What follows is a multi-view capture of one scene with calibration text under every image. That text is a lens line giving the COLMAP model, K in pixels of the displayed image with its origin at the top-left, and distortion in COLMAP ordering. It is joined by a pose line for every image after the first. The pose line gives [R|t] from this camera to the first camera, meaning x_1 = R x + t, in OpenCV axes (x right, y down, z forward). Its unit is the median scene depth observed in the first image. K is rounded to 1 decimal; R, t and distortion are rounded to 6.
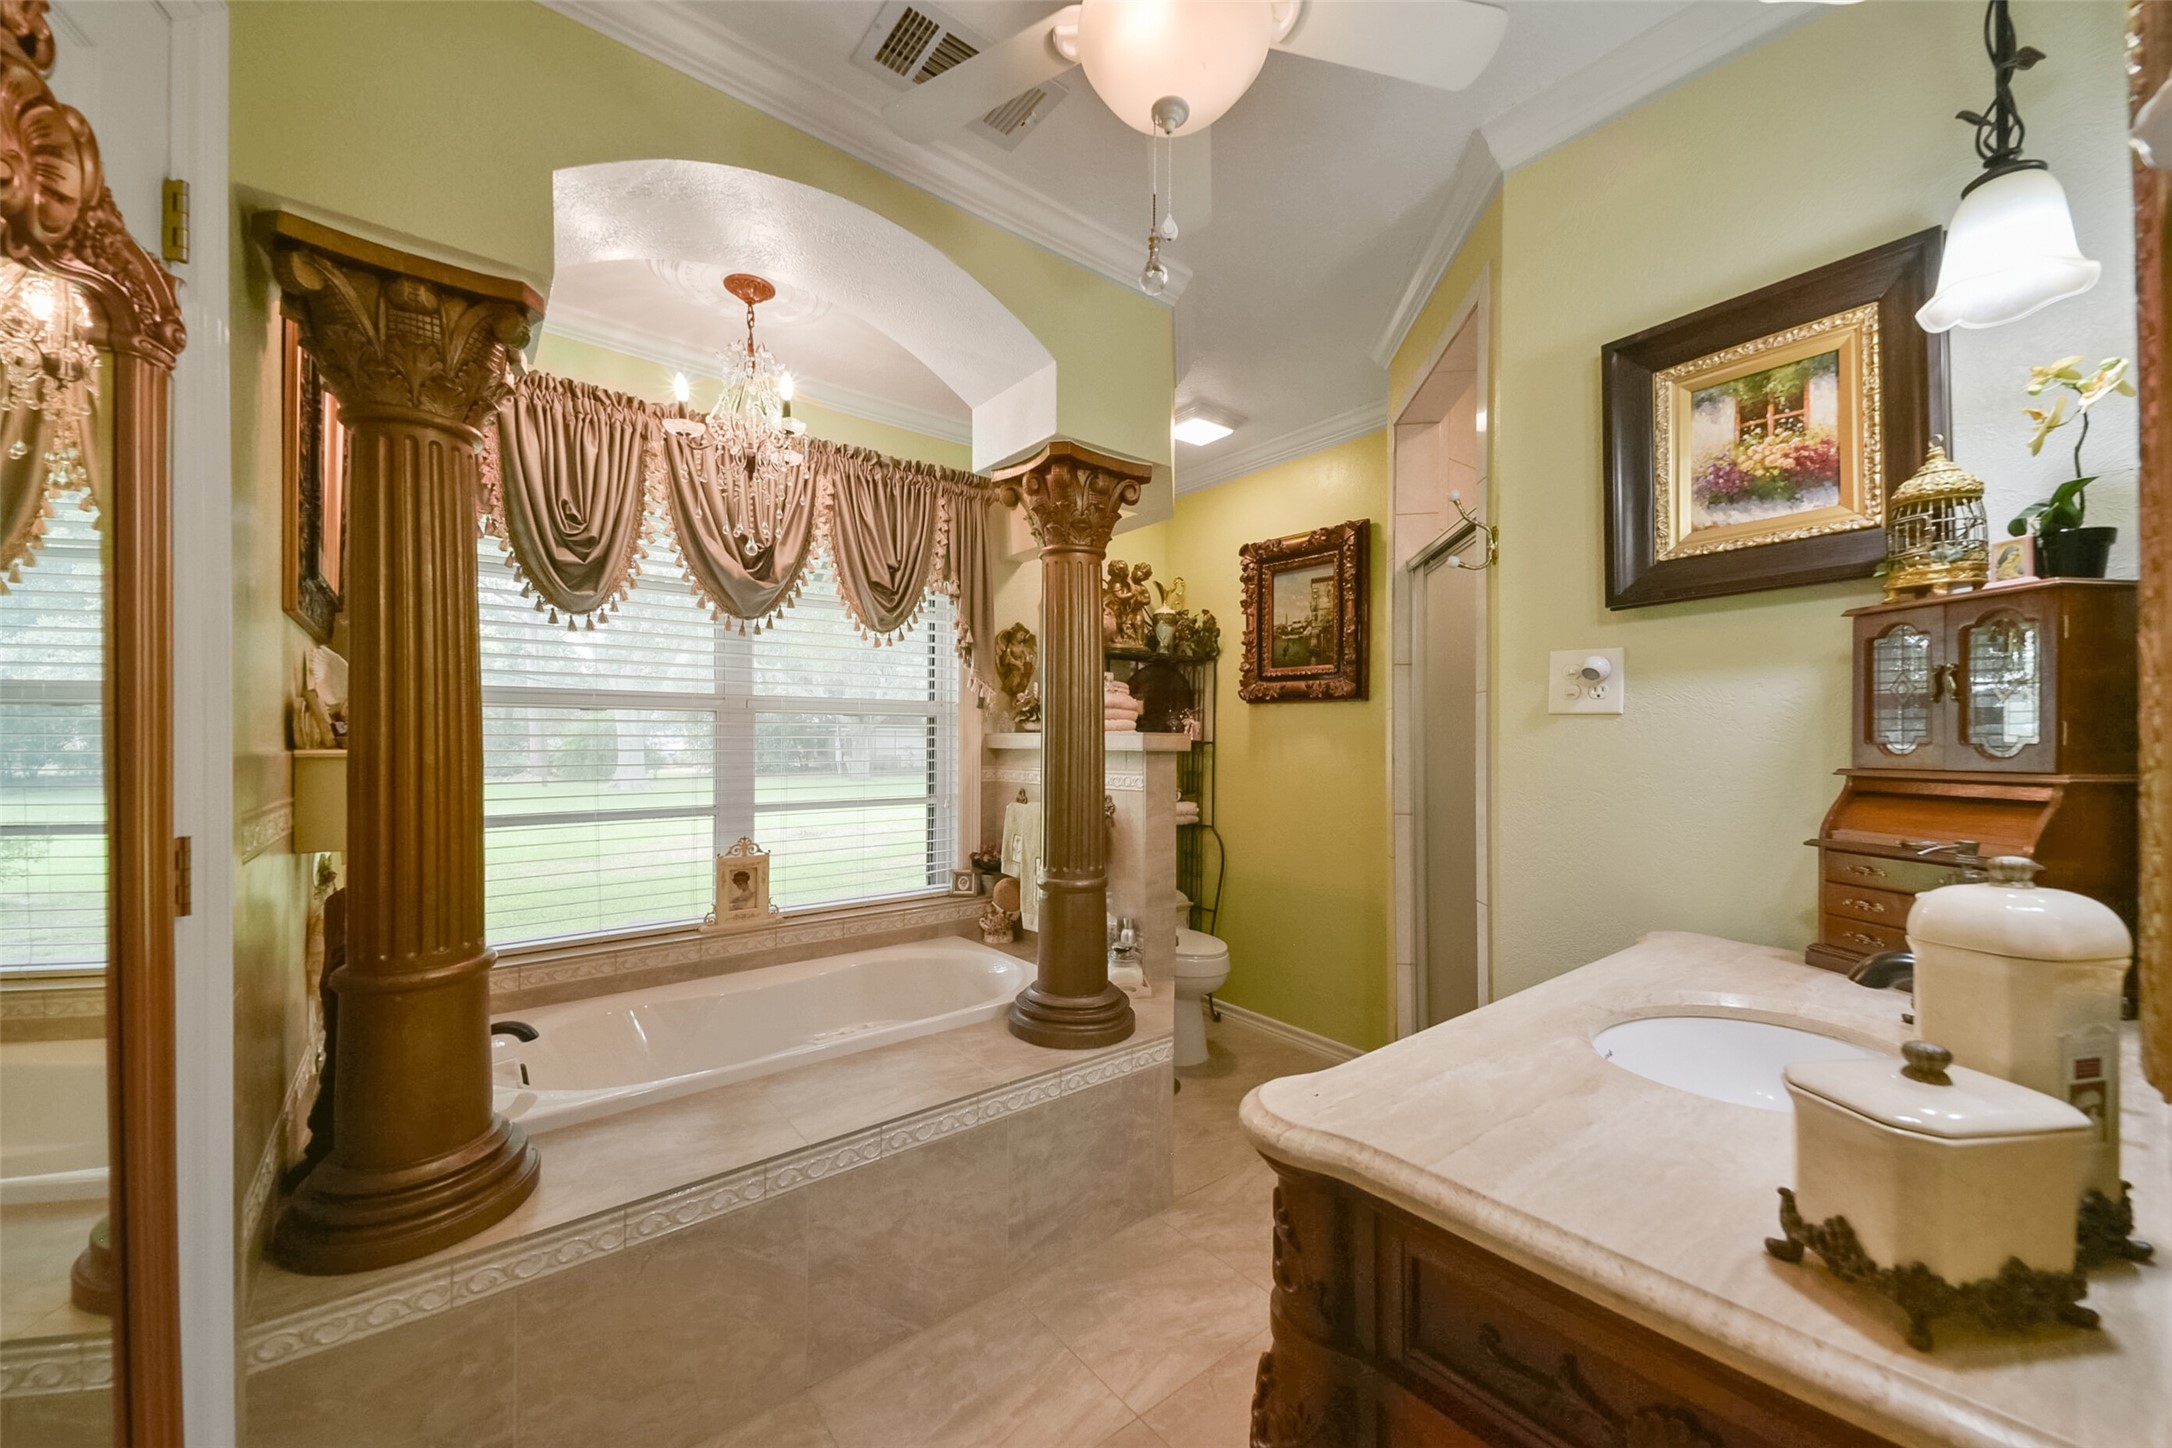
lens RADIAL K [[819.2, 0, 1087.0], [0, 819.2, 733.8], [0, 0, 1]] dist [0.045822, -0.016377]
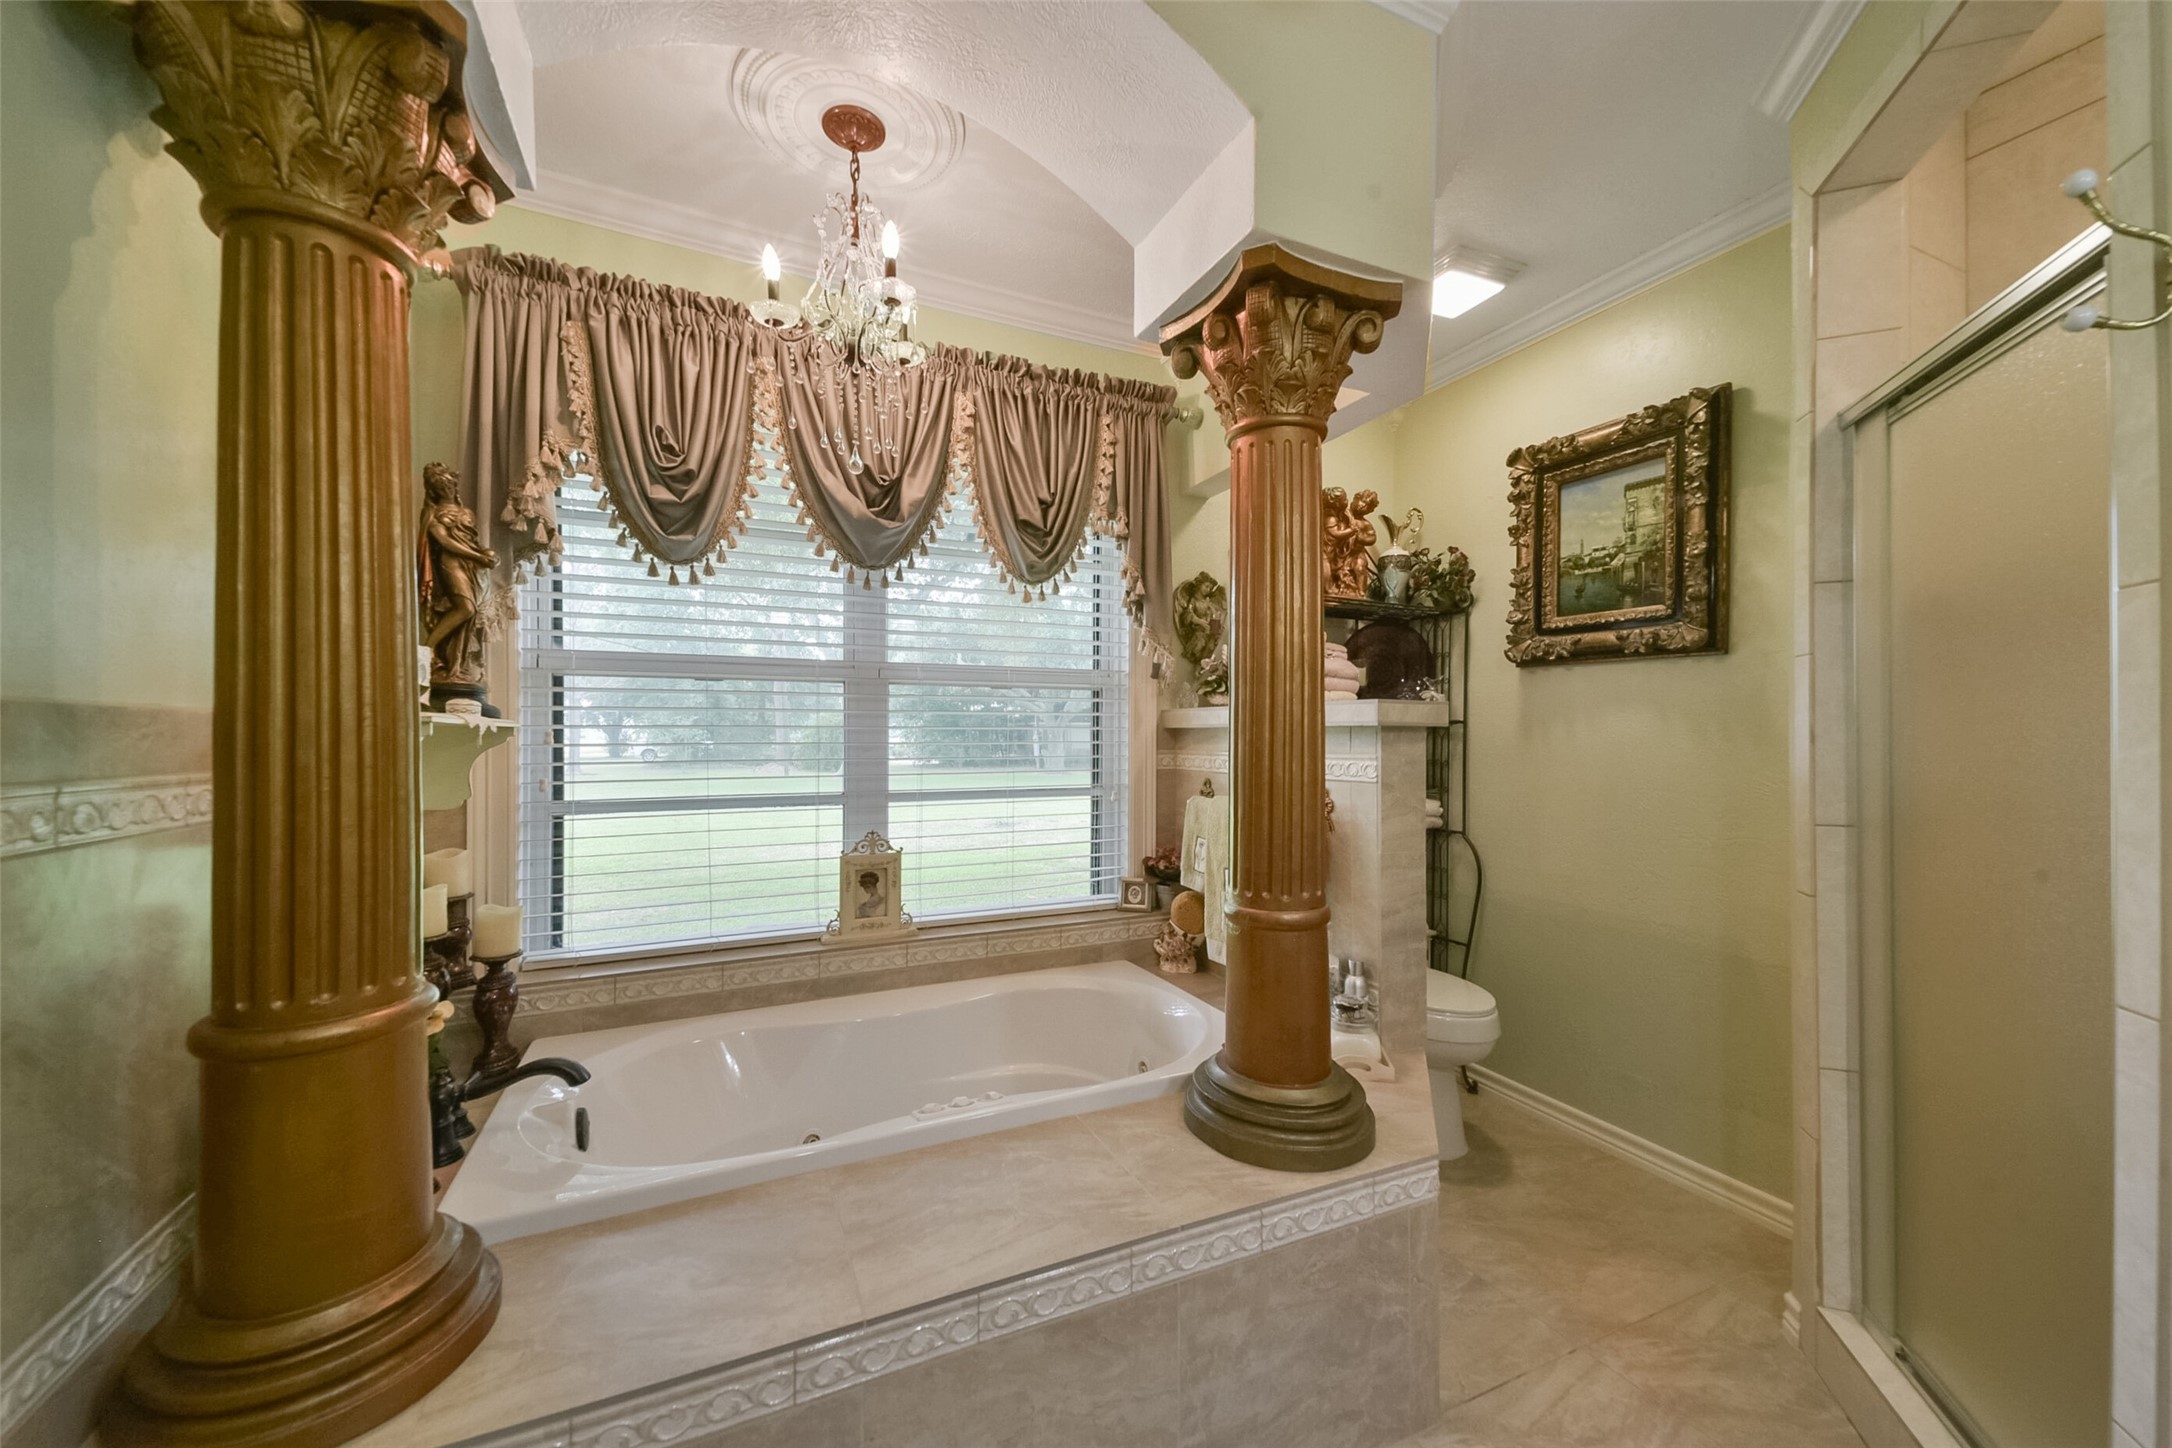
lens RADIAL K [[819.2, 0, 1087.0], [0, 819.2, 733.8], [0, 0, 1]] dist [0.045822, -0.016377]
pose [[0.972521, -0.001019, -0.232812, -0.009543], [0.002566, 0.999977, 0.006341, 0.022658], [0.232800, -0.006764, 0.972501, 0.252242]]
